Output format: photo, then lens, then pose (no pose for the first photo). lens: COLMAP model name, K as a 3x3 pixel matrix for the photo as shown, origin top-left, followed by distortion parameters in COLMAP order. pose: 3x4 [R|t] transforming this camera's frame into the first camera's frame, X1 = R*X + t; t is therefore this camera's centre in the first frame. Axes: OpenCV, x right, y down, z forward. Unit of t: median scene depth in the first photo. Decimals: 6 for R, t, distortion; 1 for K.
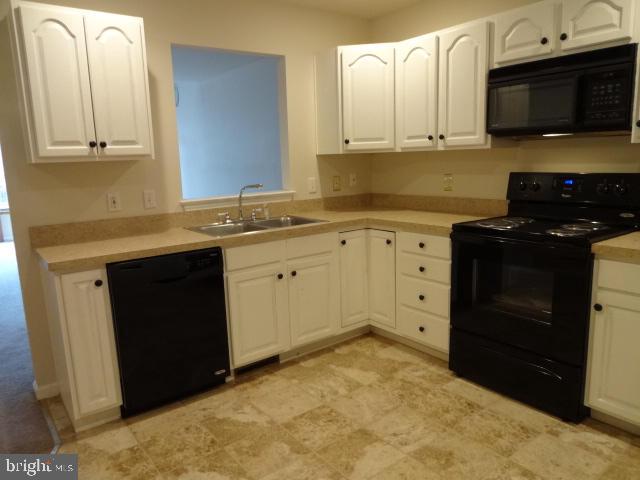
lens RADIAL K [[469.7, 0, 320.0], [0, 469.7, 240.0], [0, 0, 1]] dist [-0.009191, -0.006293]
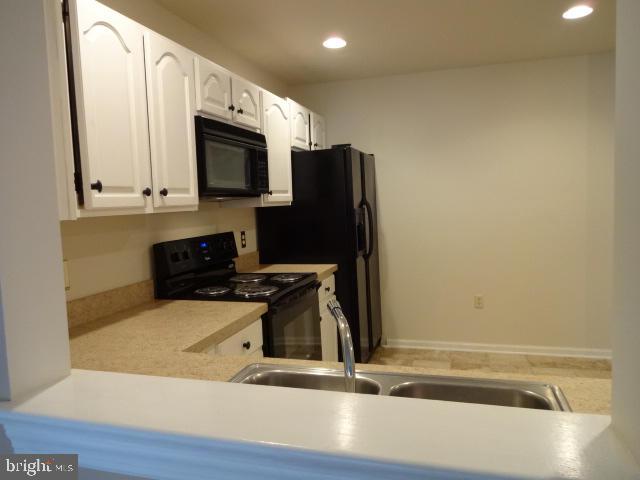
lens RADIAL K [[469.7, 0, 320.0], [0, 469.7, 240.0], [0, 0, 1]] dist [-0.009191, -0.006293]
pose [[-0.578997, -0.014305, 0.815204, -0.413093], [0.197539, 0.967596, 0.157281, -0.230035], [-0.791038, 0.252100, -0.557409, 1.285896]]
